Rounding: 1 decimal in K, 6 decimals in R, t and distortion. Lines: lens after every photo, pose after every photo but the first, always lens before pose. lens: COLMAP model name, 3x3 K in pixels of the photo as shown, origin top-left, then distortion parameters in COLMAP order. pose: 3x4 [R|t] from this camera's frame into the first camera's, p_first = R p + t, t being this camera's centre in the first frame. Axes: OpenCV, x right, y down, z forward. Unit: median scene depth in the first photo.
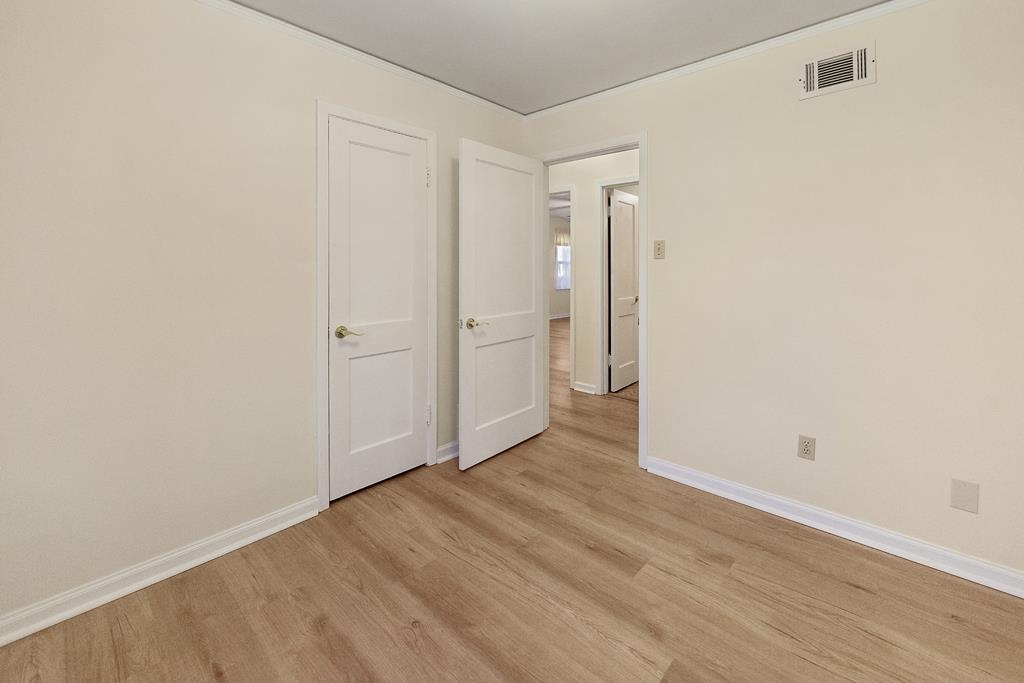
lens RADIAL K [[423.5, 0, 510.6], [0, 423.5, 324.6], [0, 0, 1]] dist [0.000170, 0.000052]
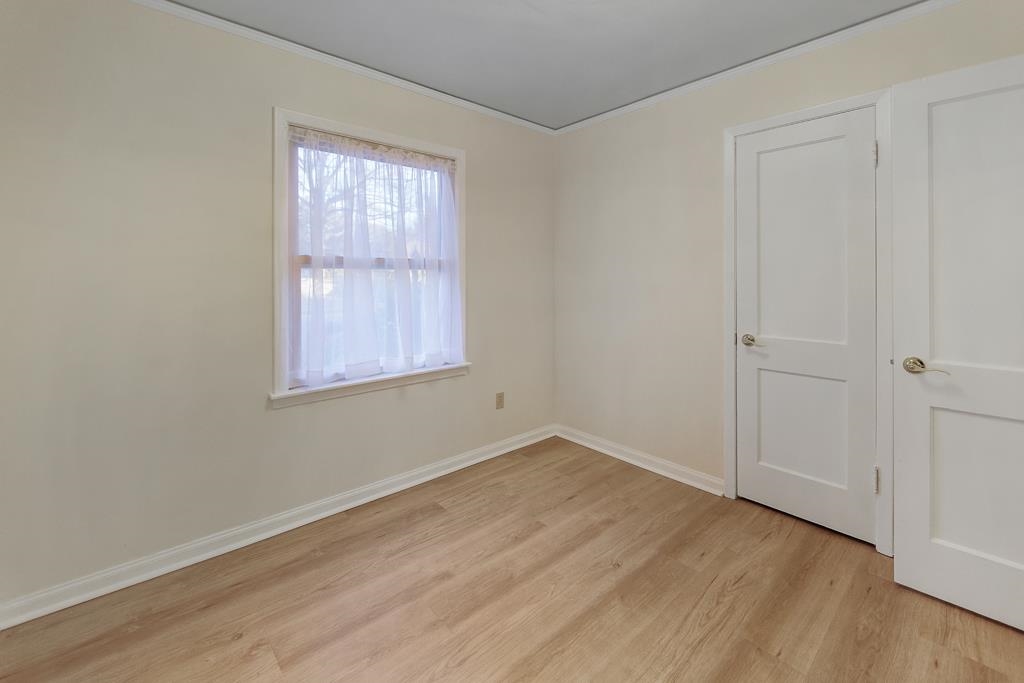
lens RADIAL K [[420.6, 0, 541.7], [0, 420.6, 351.3], [0, 0, 1]] dist [-0.000011, 0.000000]
pose [[-0.050796, 0.169164, -0.984278, 0.660884], [-0.131680, 0.975812, 0.174504, -0.070910], [0.989990, 0.138474, -0.027292, 0.535013]]
